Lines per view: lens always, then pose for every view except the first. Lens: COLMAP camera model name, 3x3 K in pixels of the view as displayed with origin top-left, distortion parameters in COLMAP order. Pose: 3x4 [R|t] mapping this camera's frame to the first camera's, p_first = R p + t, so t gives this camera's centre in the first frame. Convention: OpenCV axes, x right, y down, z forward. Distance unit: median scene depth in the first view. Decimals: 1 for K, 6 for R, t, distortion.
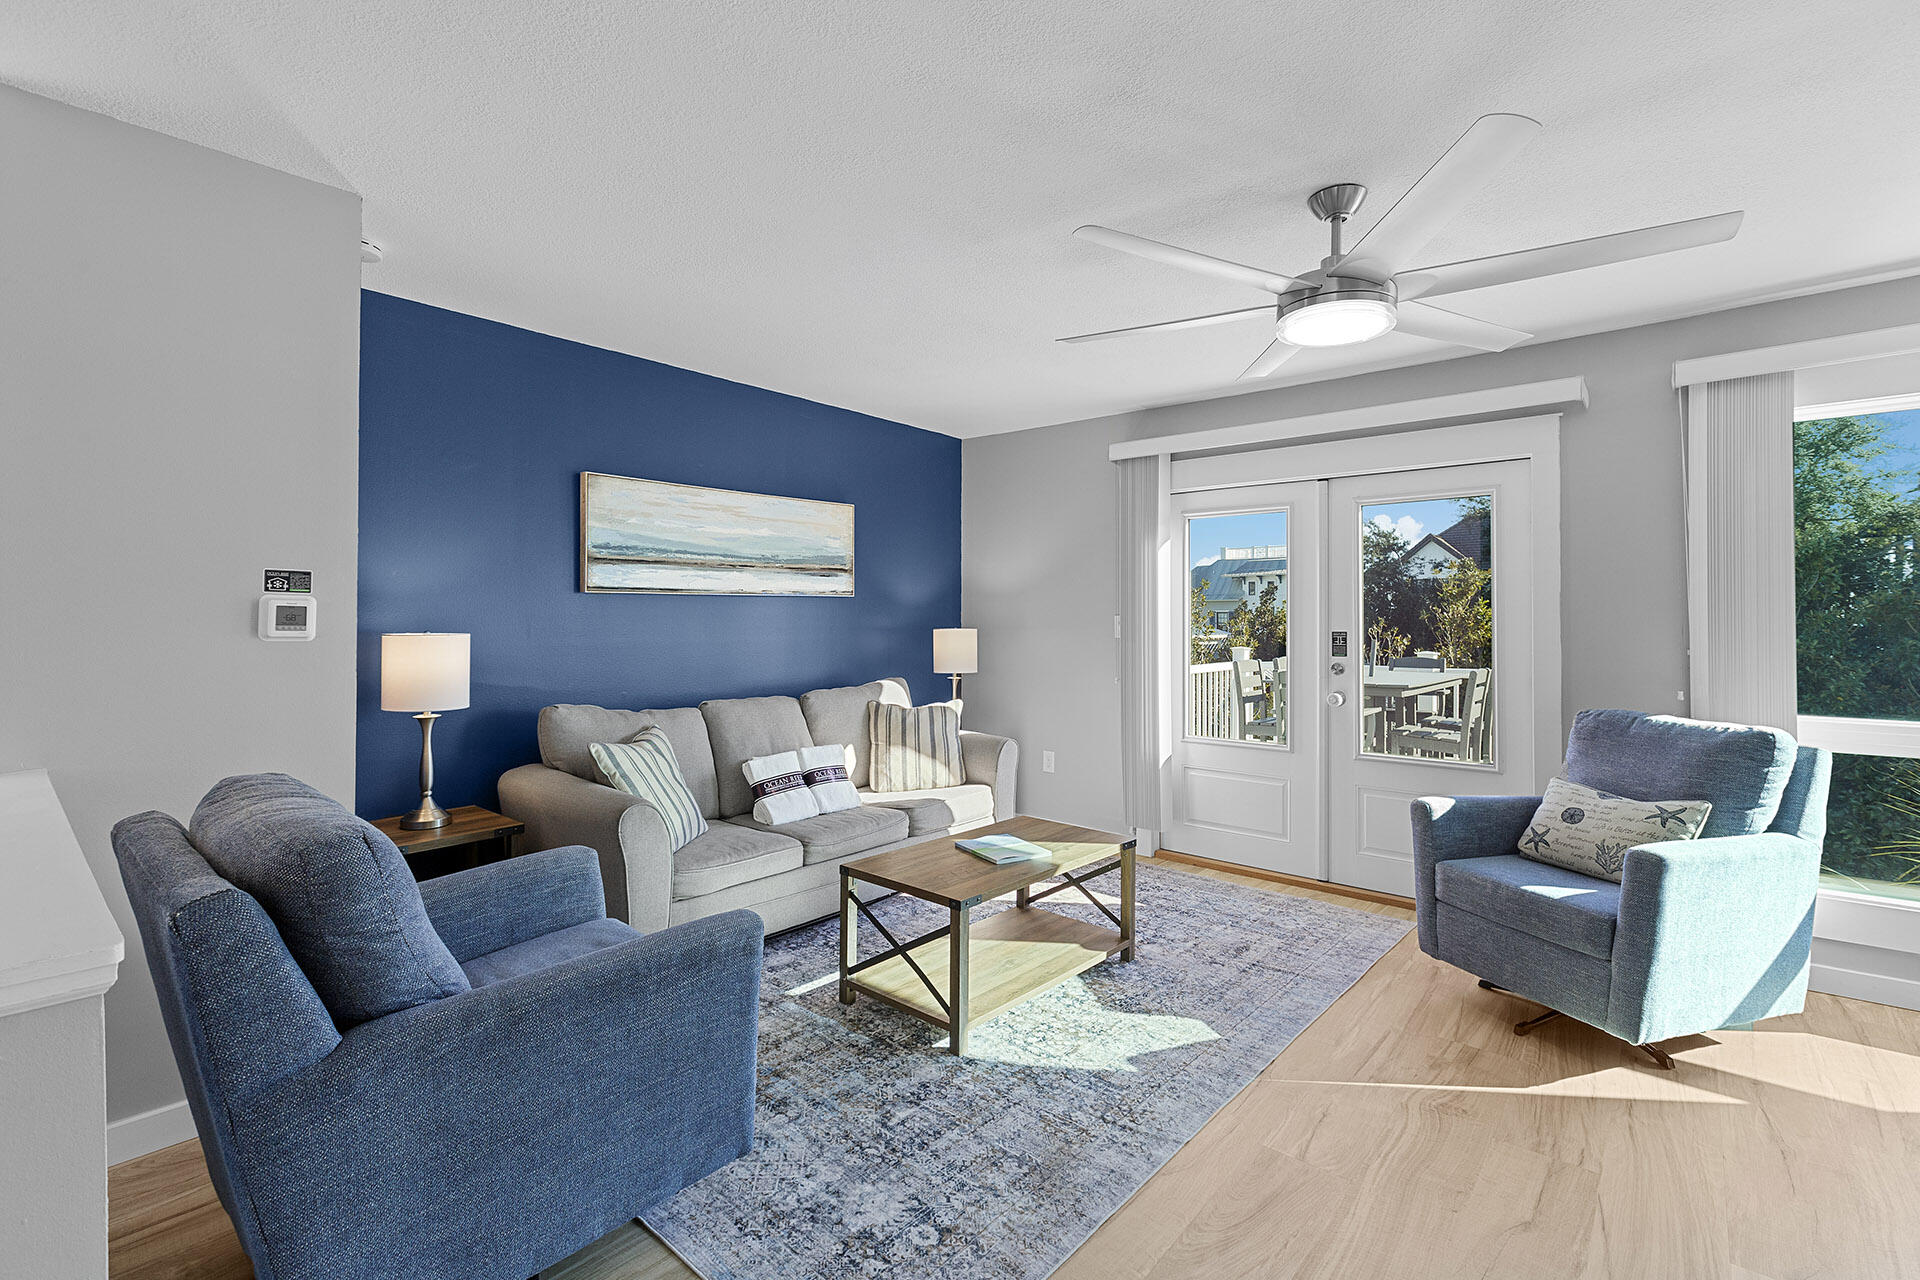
lens RADIAL K [[853.4, 0, 957.9], [0, 853.4, 625.8], [0, 0, 1]] dist [-0.001128, -0.000144]
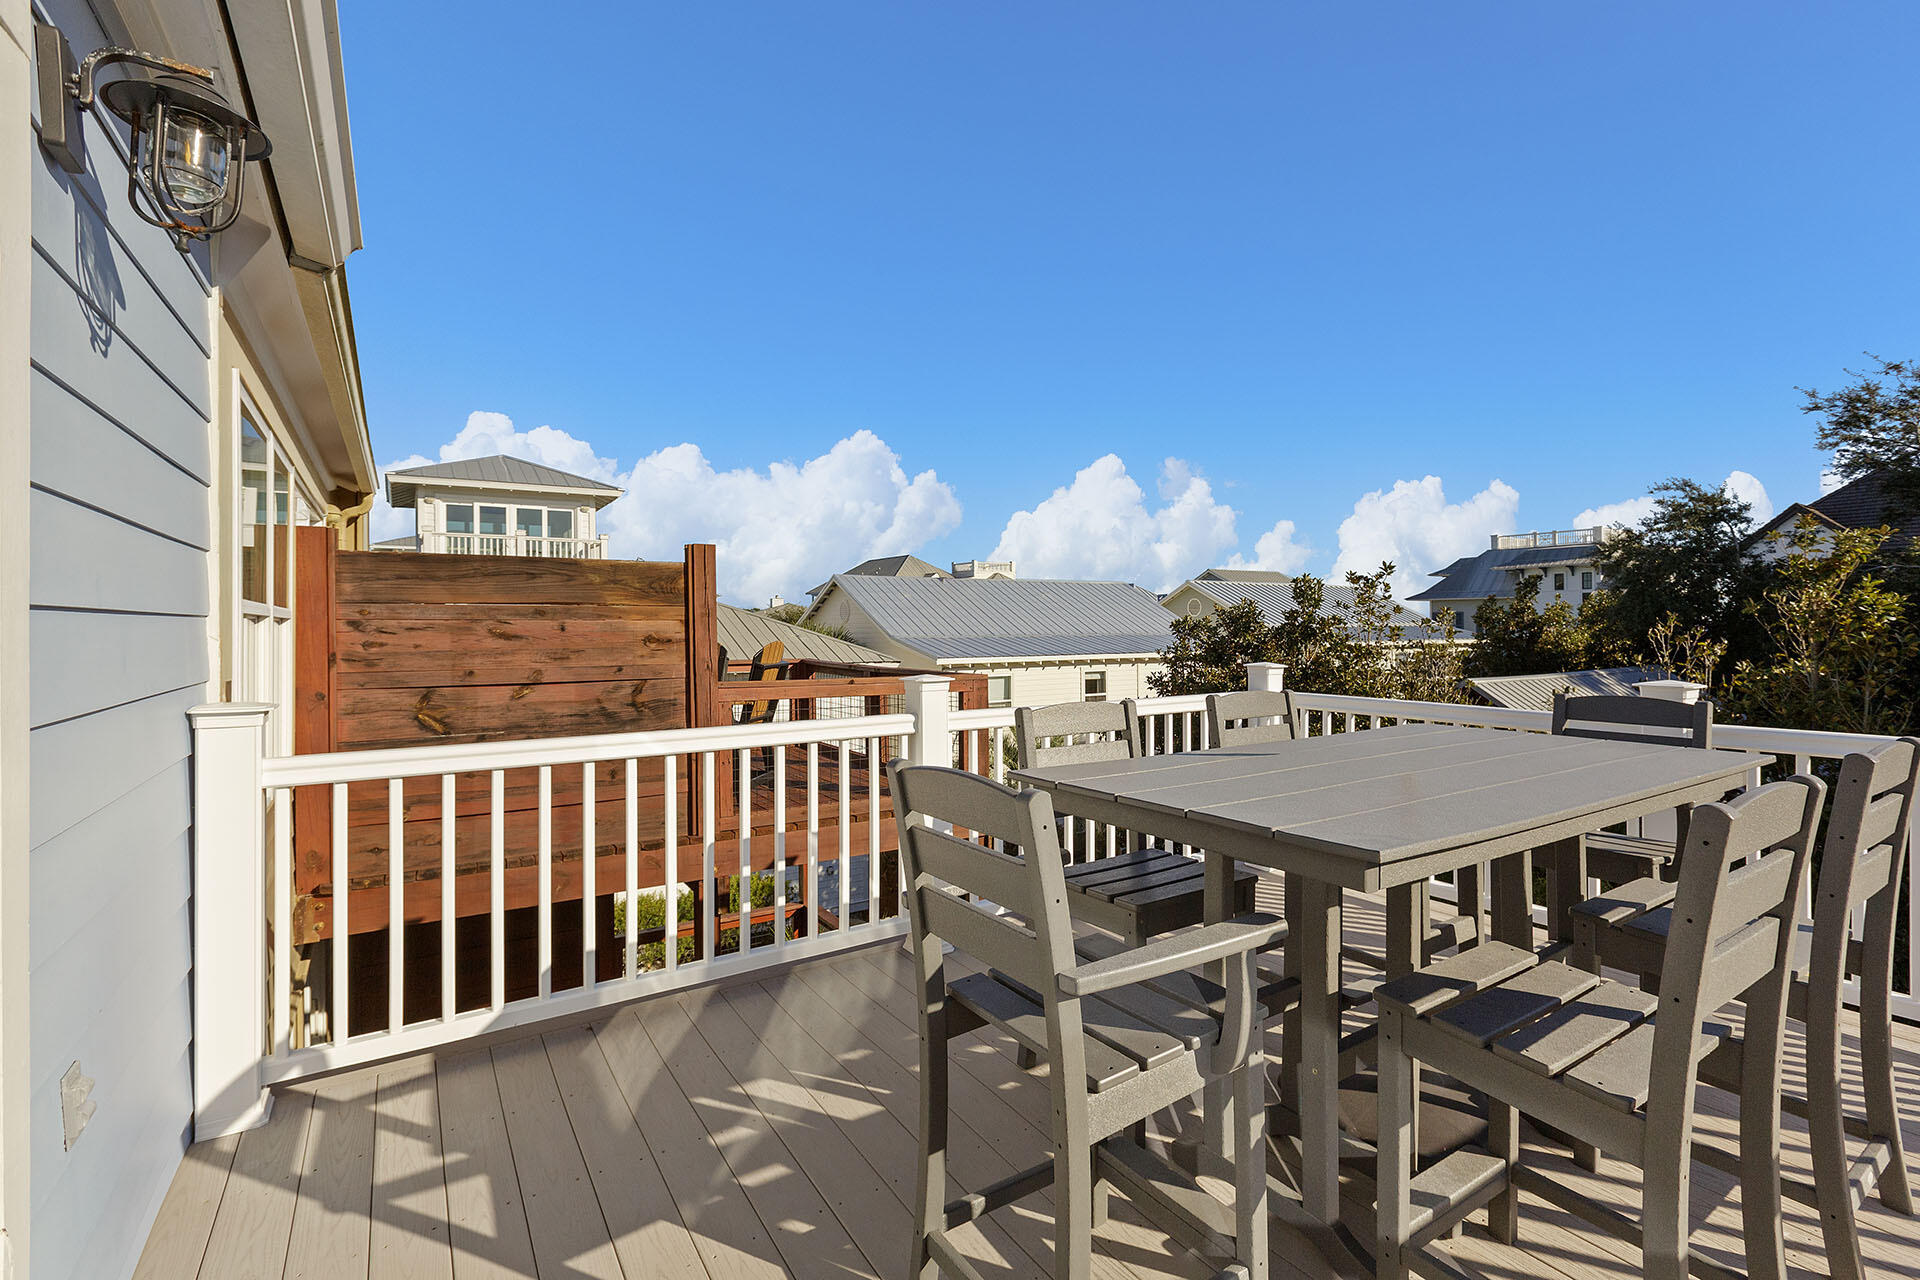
lens RADIAL K [[853.4, 0, 957.9], [0, 853.4, 625.8], [0, 0, 1]] dist [-0.001128, -0.000144]
pose [[0.961220, -0.002614, -0.275771, 0.097864], [0.001281, 0.999987, -0.005014, 0.001948], [0.275780, 0.004466, 0.961210, 0.149639]]
